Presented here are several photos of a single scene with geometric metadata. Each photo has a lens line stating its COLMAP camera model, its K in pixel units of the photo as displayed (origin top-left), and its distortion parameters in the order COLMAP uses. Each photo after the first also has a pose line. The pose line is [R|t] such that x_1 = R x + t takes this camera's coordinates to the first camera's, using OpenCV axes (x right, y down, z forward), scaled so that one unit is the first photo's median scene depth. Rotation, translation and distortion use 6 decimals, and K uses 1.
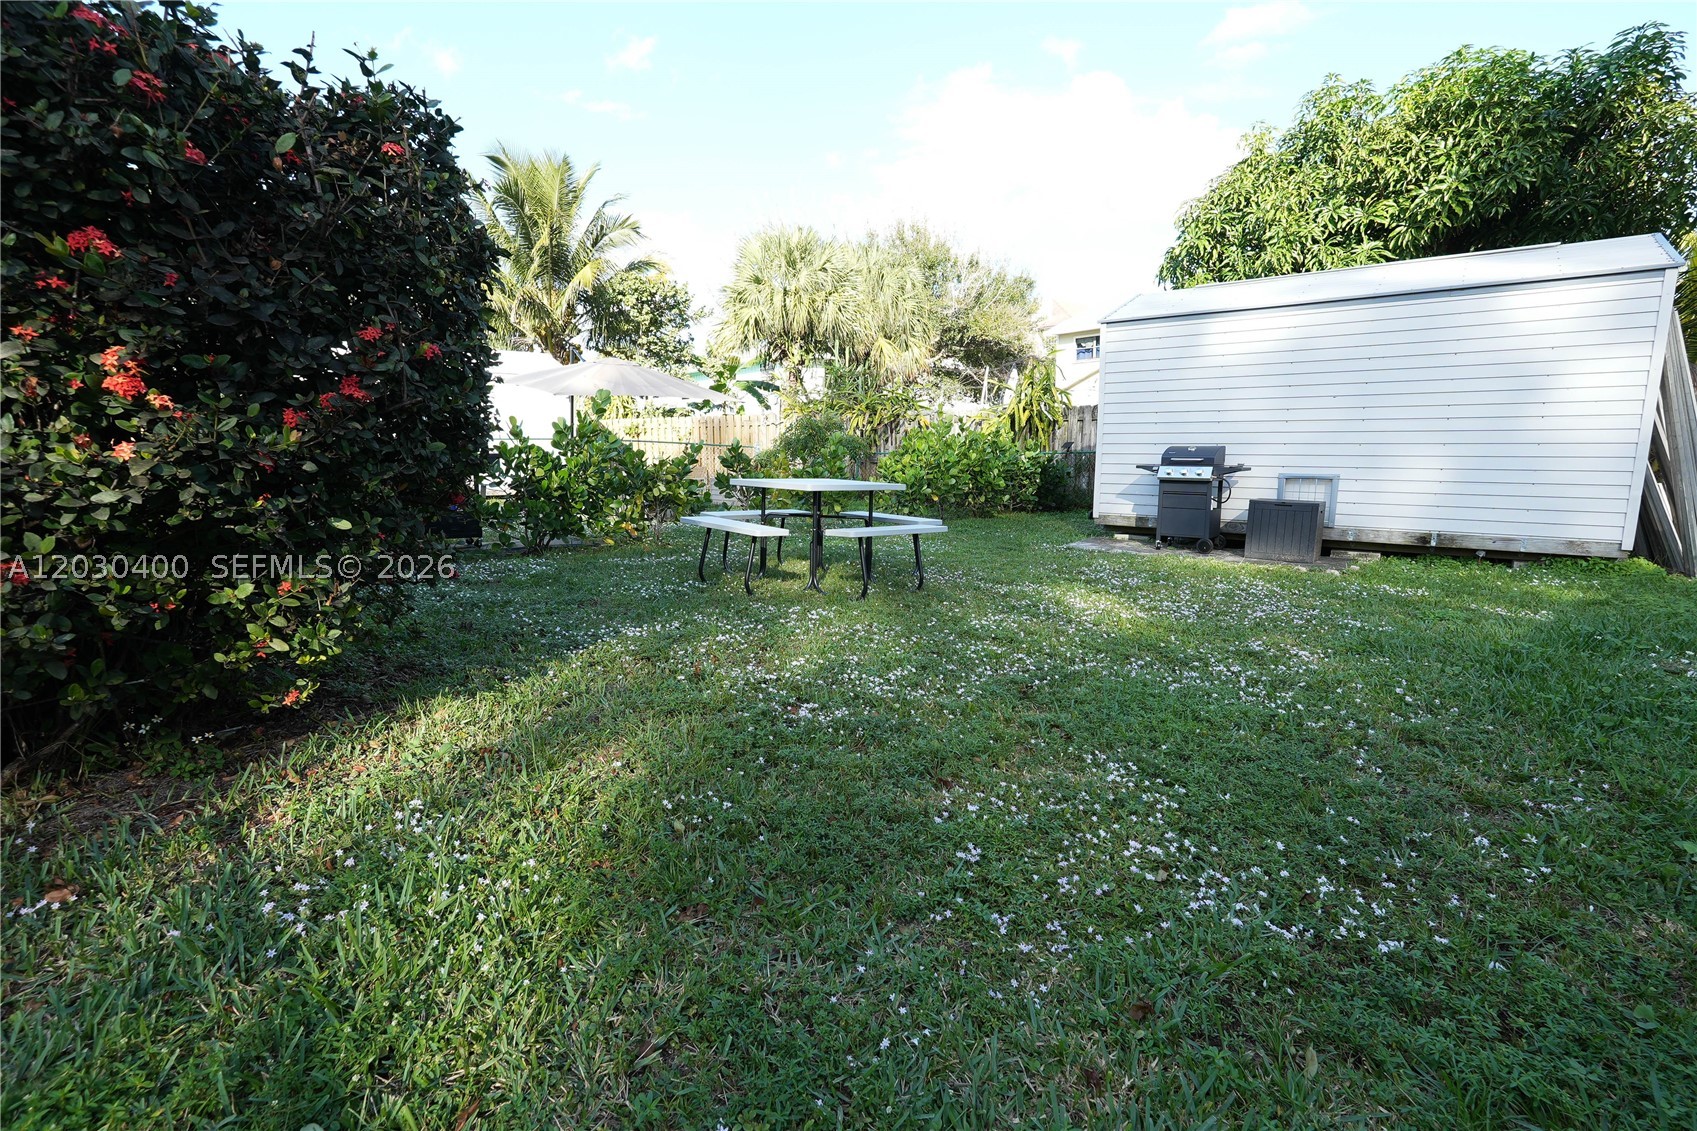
lens RADIAL K [[769.1, 0, 851.0], [0, 769.1, 565.5], [0, 0, 1]] dist [-0.021173, 0.010791]
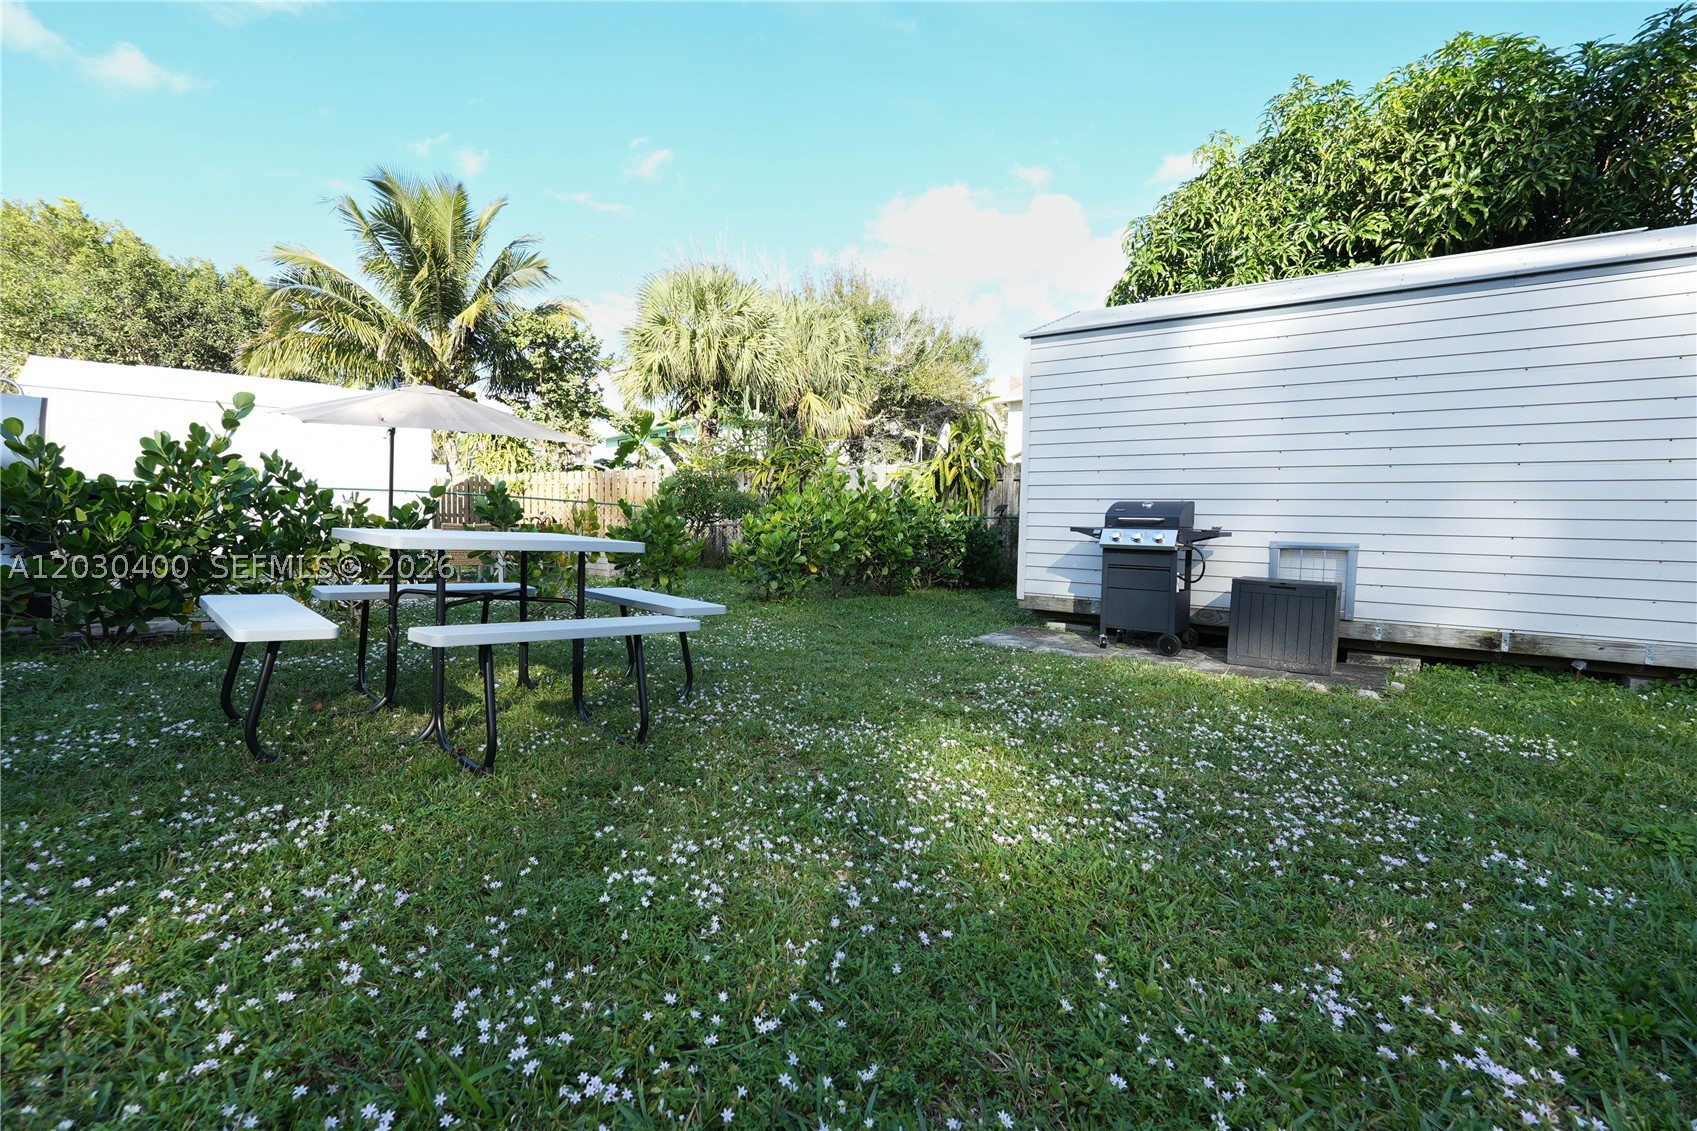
lens RADIAL K [[769.1, 0, 851.0], [0, 769.1, 565.5], [0, 0, 1]] dist [-0.021173, 0.010791]
pose [[0.998860, 0.017772, 0.044311, 0.103966], [-0.013594, 0.995585, -0.092873, -0.020212], [-0.045766, 0.092165, 0.994692, 0.231021]]
